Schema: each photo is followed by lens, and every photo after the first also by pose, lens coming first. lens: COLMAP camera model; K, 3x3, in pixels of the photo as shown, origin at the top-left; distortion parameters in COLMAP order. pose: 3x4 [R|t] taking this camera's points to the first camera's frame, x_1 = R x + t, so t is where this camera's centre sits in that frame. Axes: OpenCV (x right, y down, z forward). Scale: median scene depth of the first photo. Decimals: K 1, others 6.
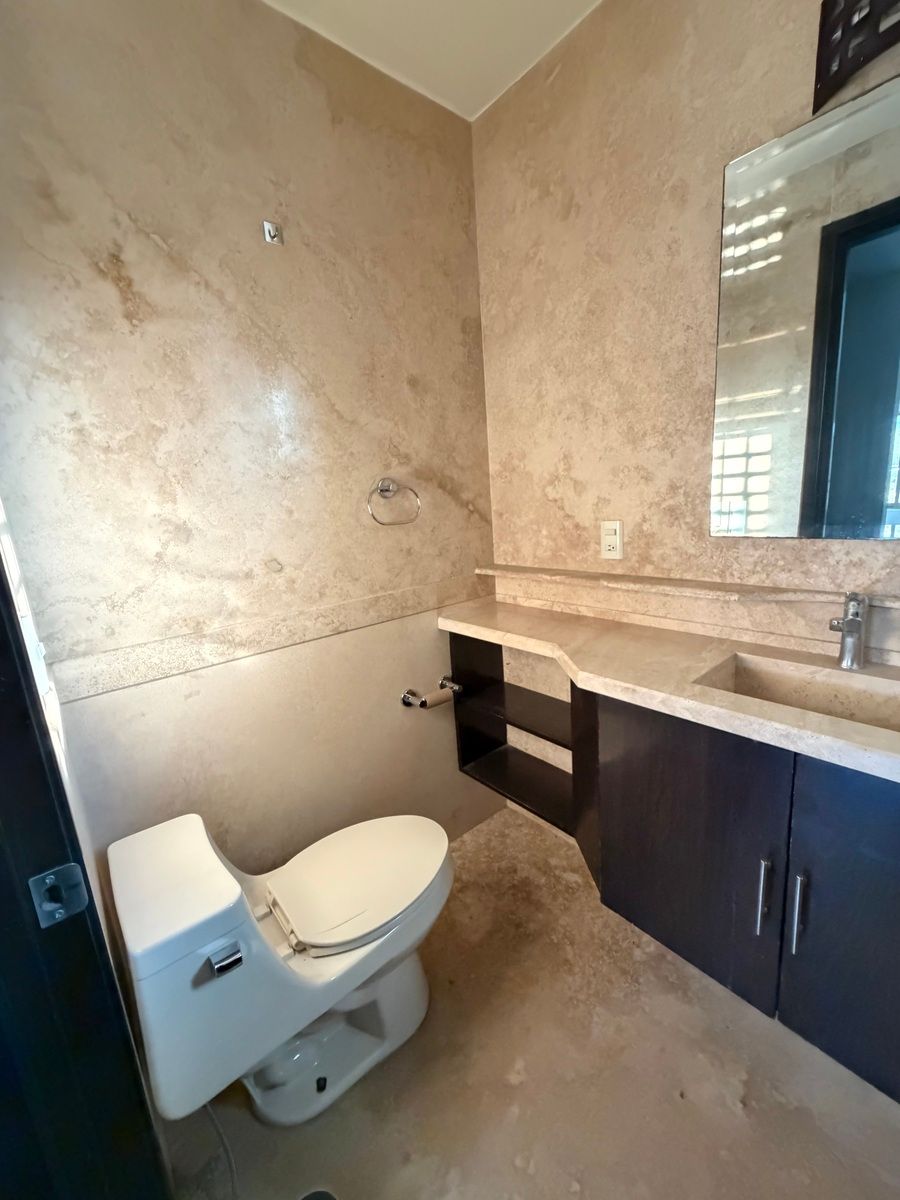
lens RADIAL K [[477.3, 0, 451.7], [0, 477.3, 599.6], [0, 0, 1]] dist [-0.001355, 0.001004]
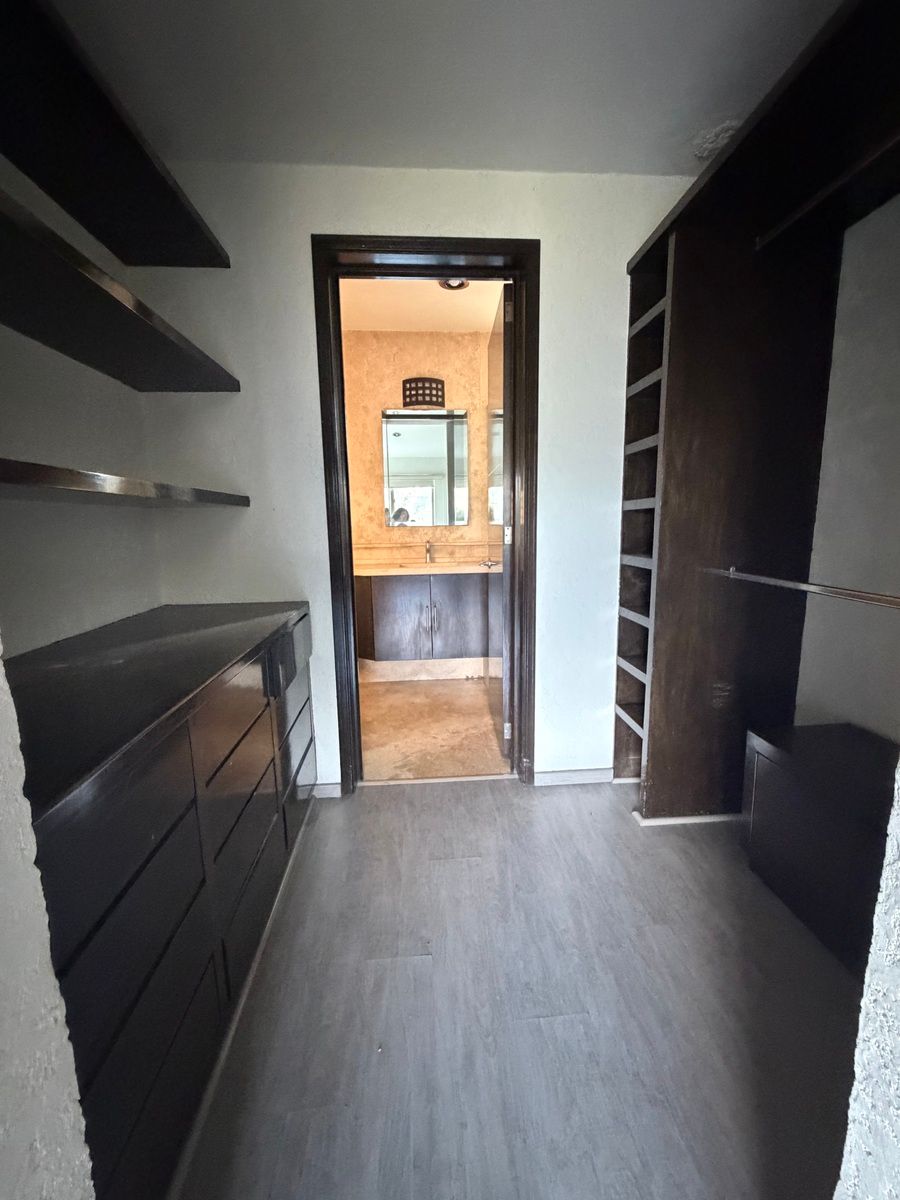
lens RADIAL K [[477.3, 0, 448.8], [0, 477.3, 596.4], [0, 0, 1]] dist [-0.001355, 0.001004]
pose [[0.591289, -0.071193, 0.803311, -1.570520], [0.138395, 0.990277, -0.014105, 0.376309], [-0.794496, 0.119515, 0.595393, -0.958024]]
